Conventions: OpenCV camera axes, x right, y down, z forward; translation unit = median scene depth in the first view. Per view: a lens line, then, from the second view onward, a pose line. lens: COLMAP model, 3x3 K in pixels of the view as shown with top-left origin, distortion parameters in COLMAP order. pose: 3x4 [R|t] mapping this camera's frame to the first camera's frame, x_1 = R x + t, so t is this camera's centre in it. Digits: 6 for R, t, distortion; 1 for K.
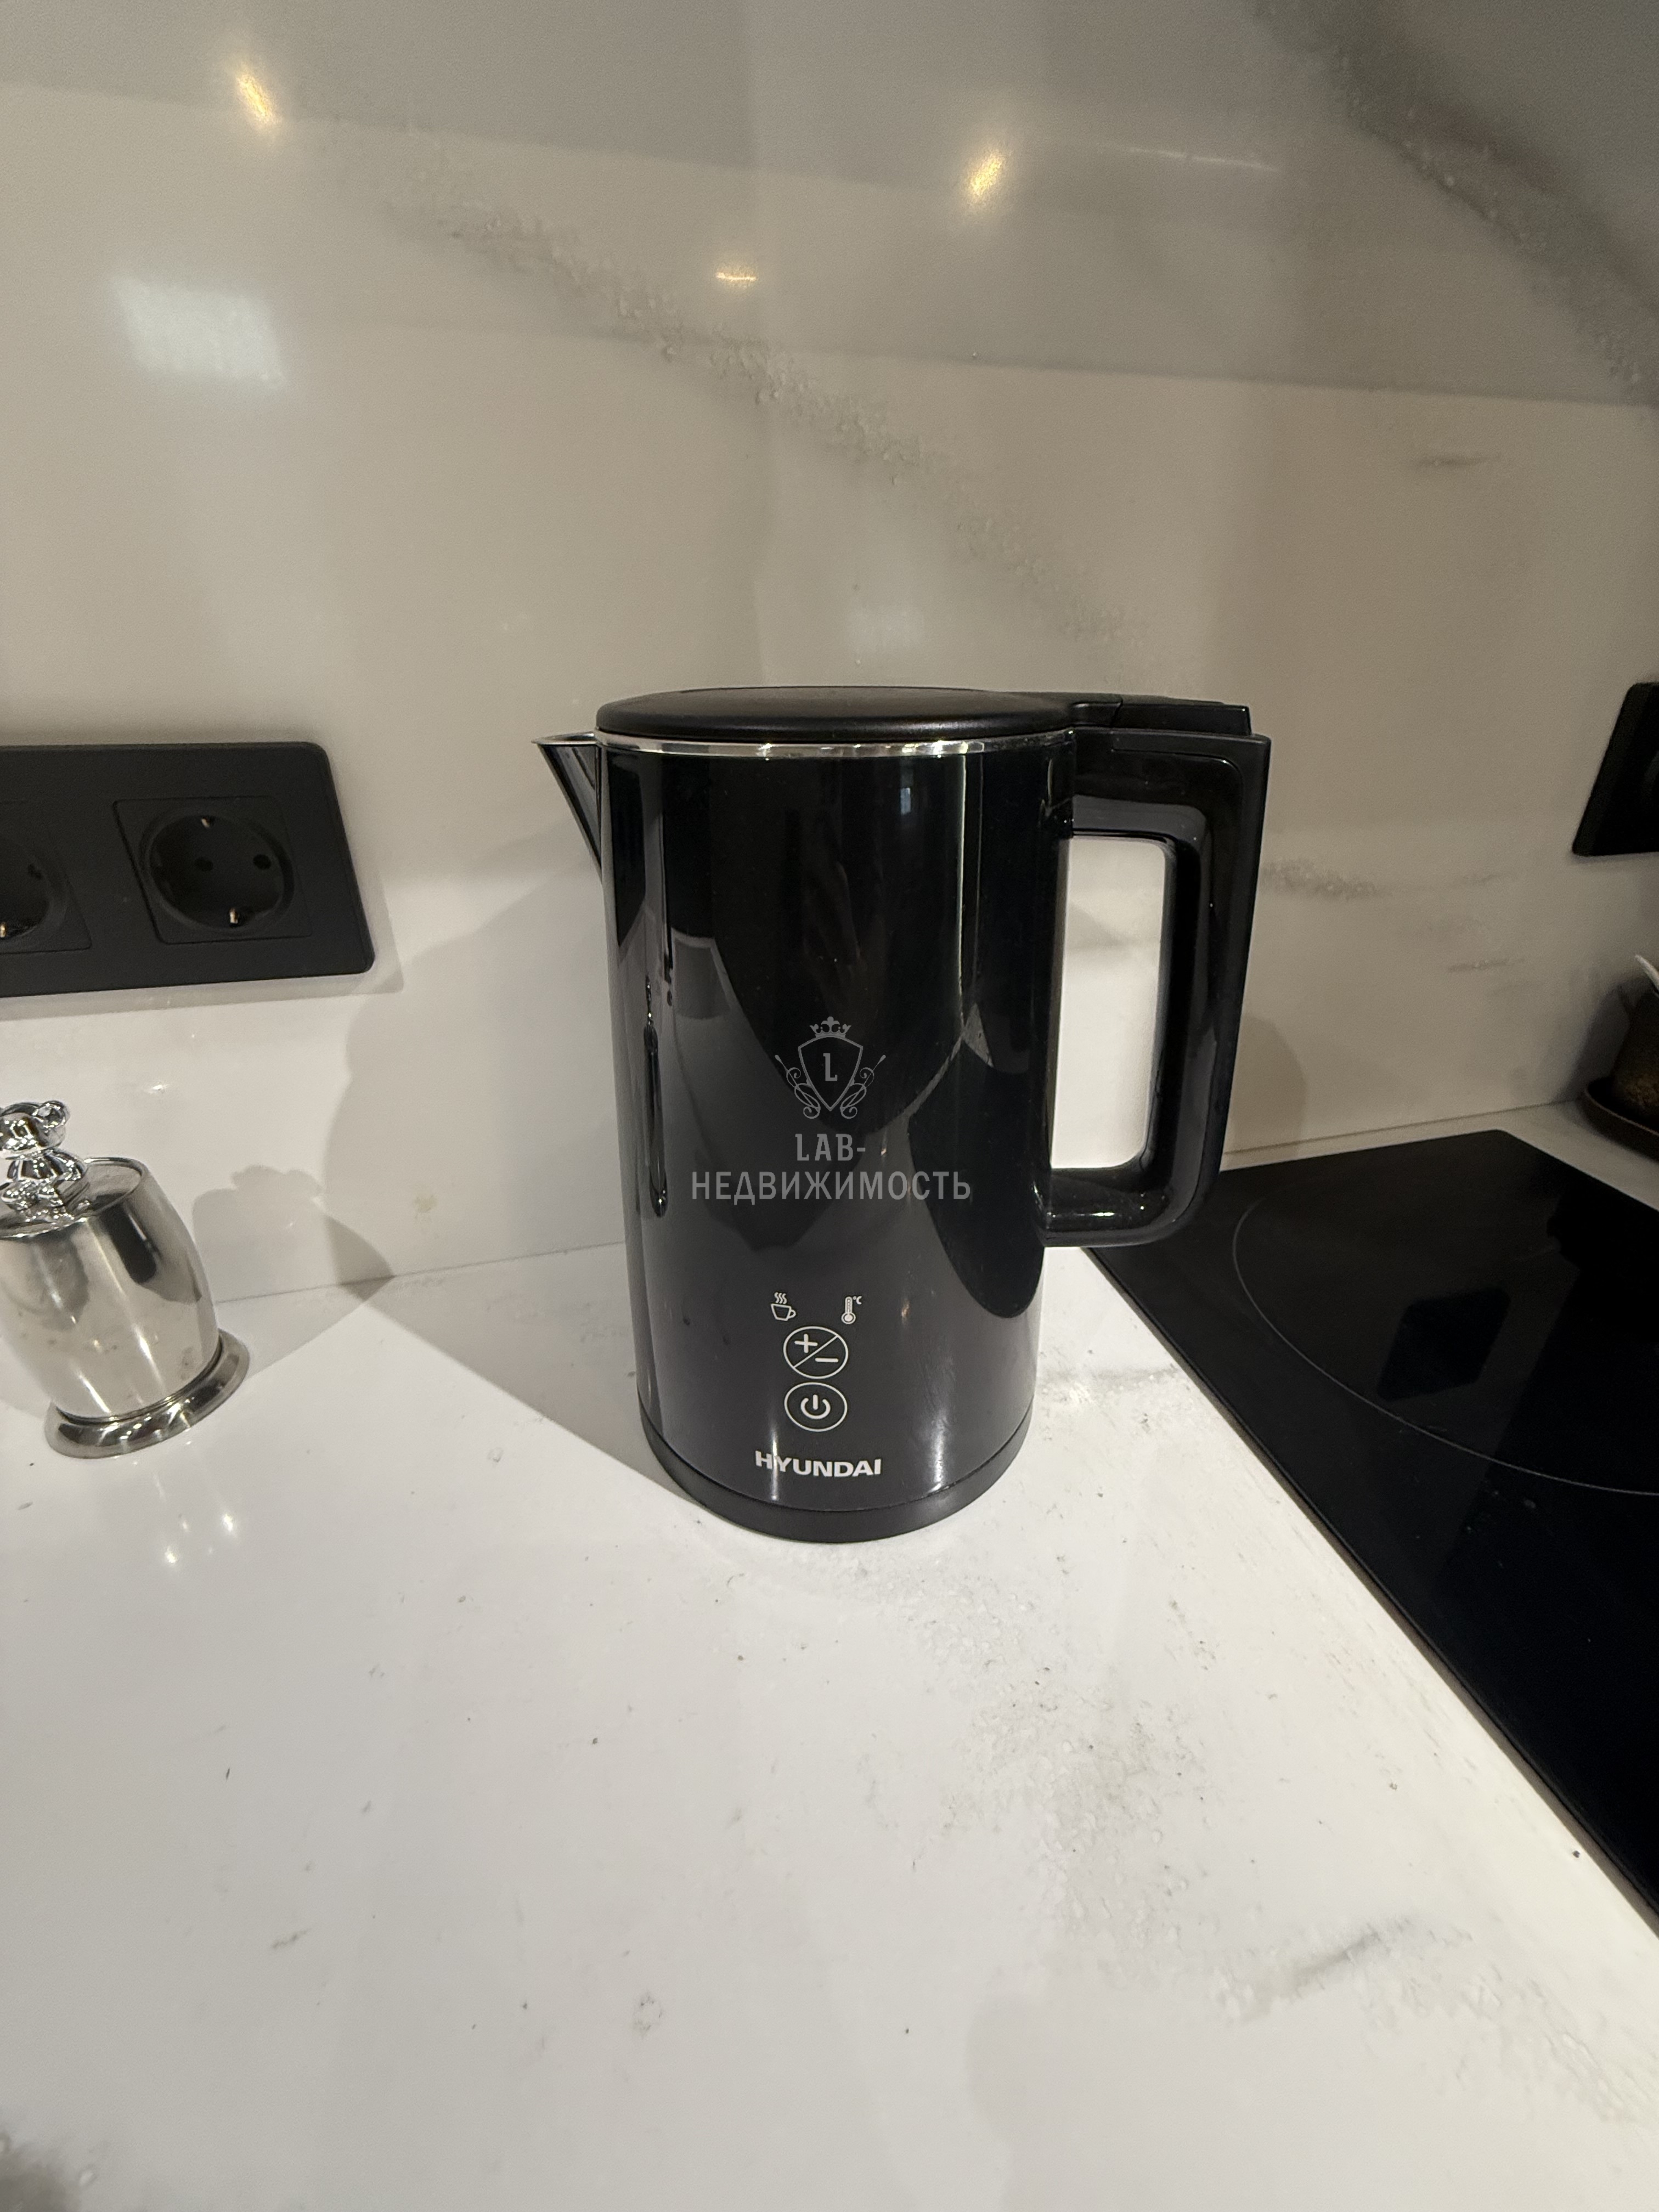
lens RADIAL K [[882.7, 0, 835.8], [0, 882.7, 1115.4], [0, 0, 1]] dist [-0.000237, -0.000034]
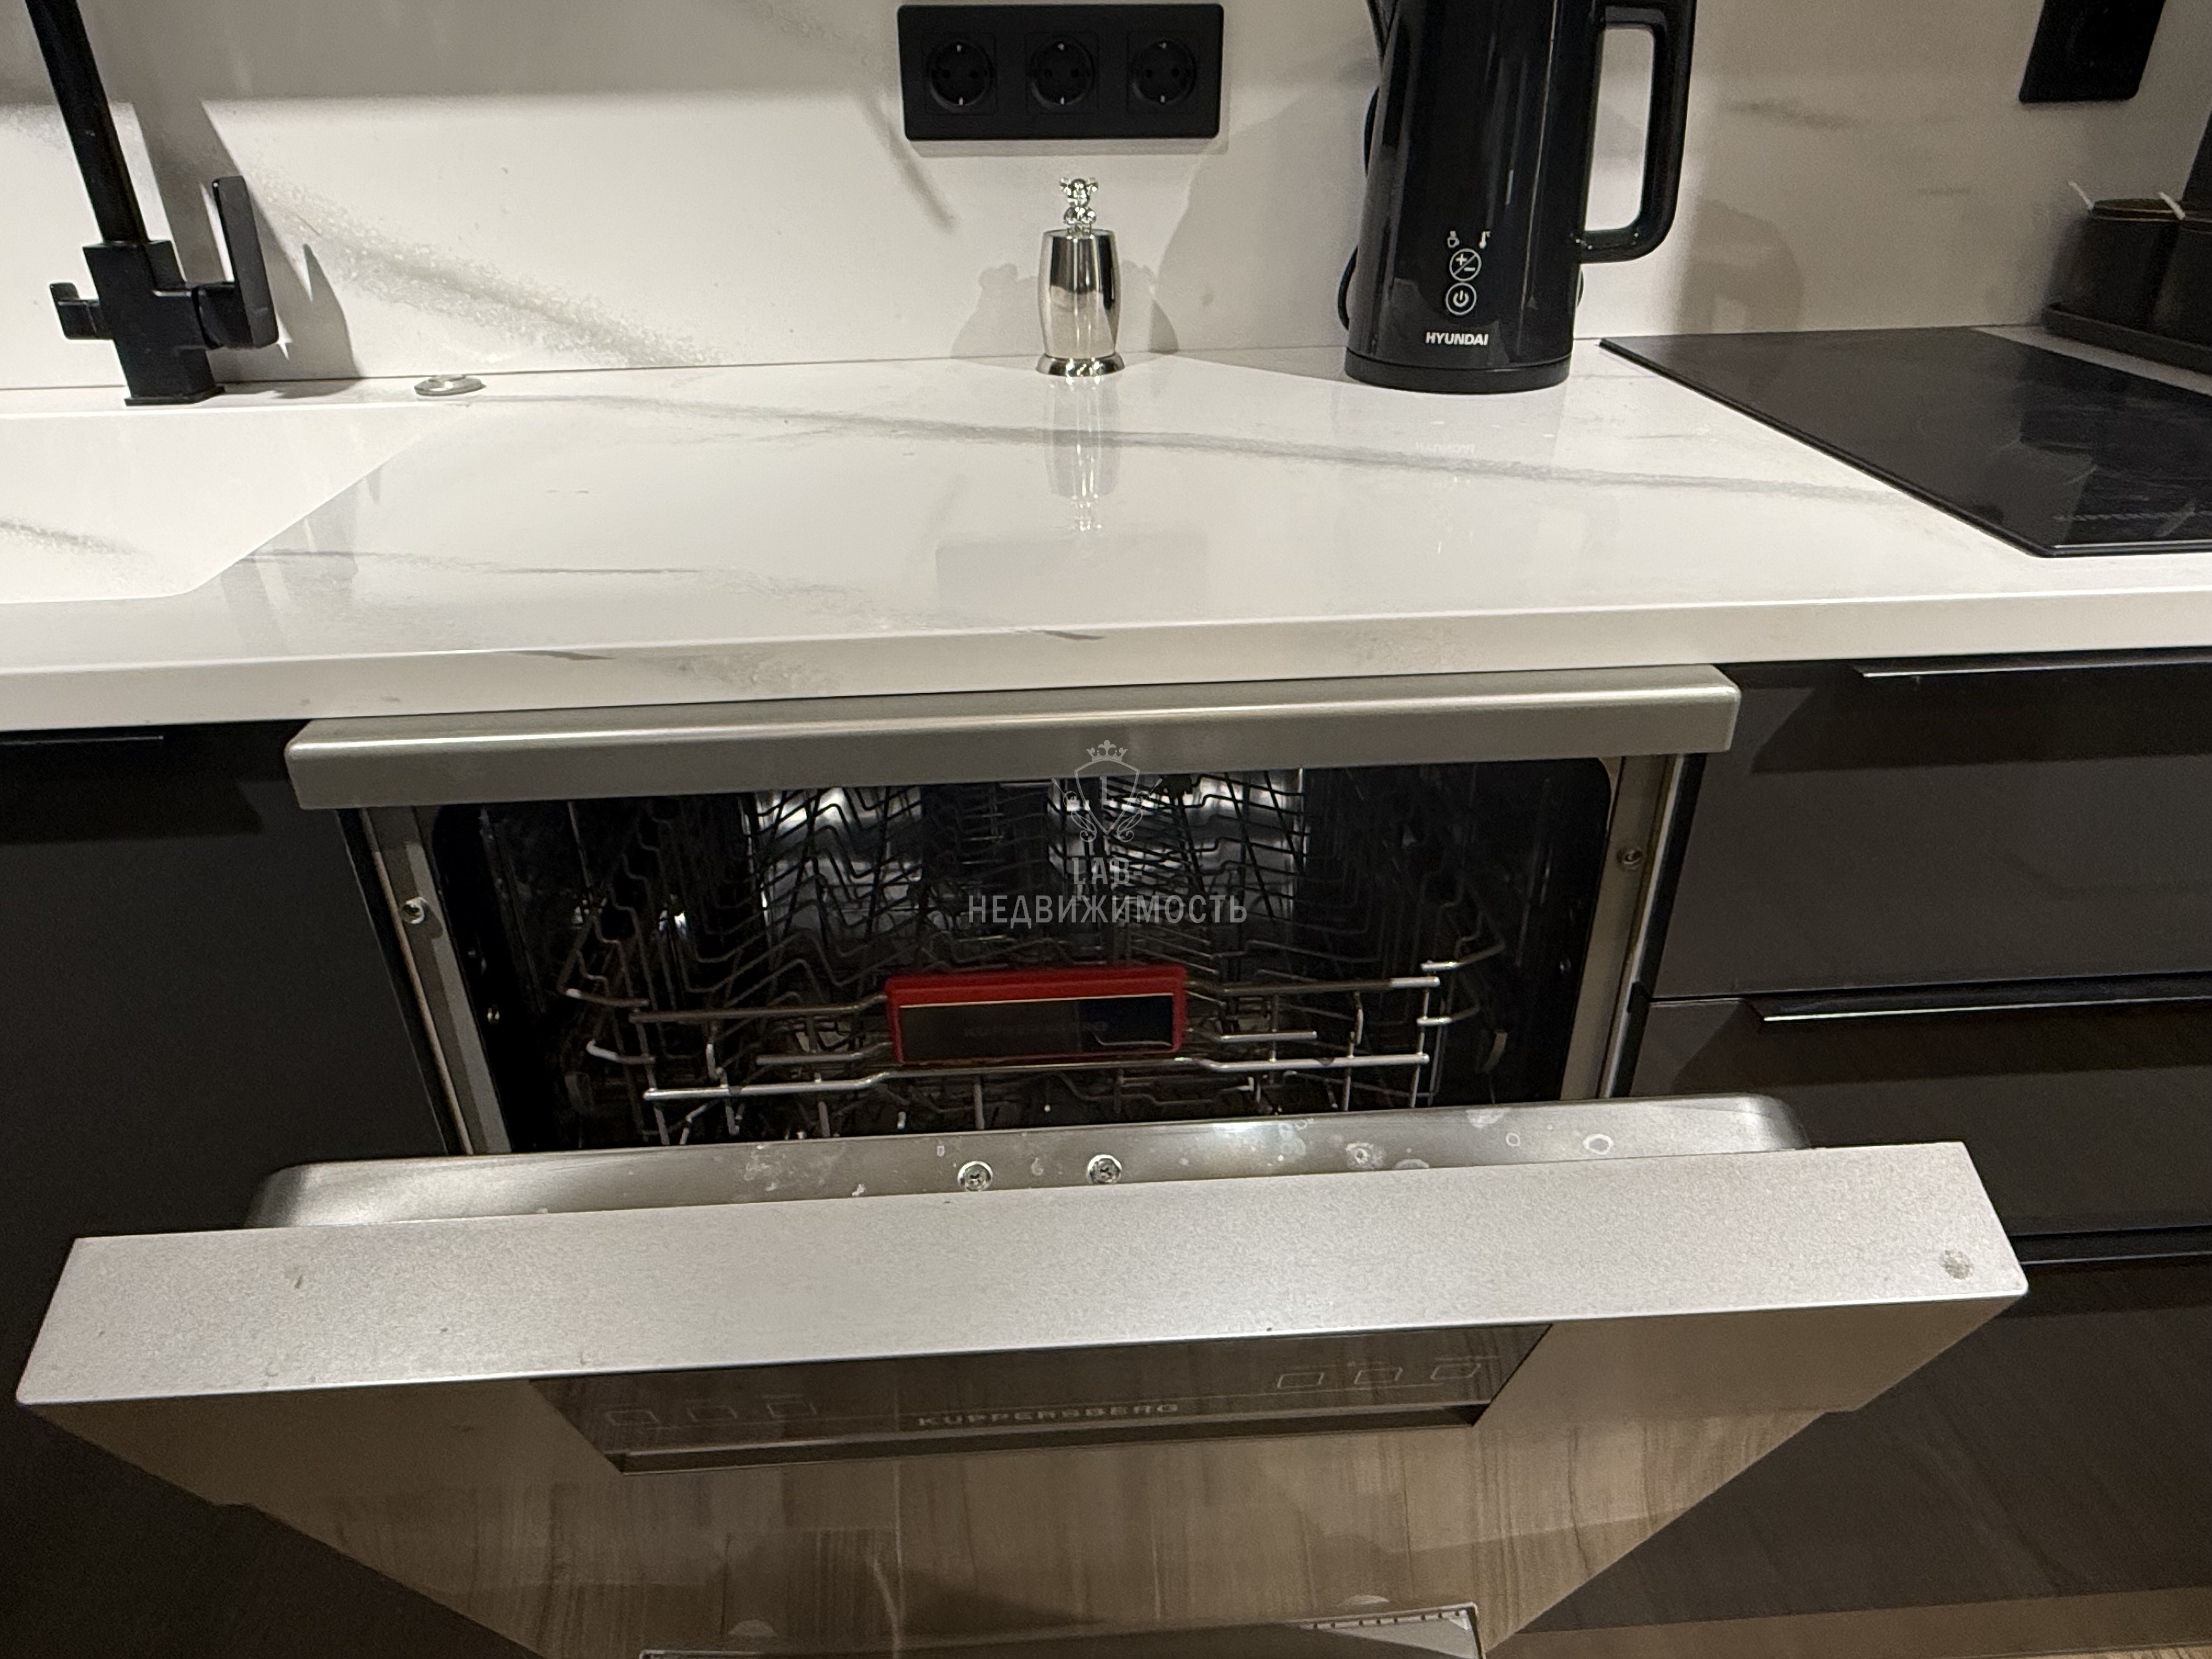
lens RADIAL K [[1372.7, 0, 1101.4], [0, 1372.7, 823.1], [0, 0, 1]] dist [0.001594, -0.002633]
pose [[0.981702, 0.086834, -0.169471, -0.209248], [-0.080635, 0.995810, 0.043142, 1.553872], [0.172507, -0.028687, 0.984590, -2.552218]]
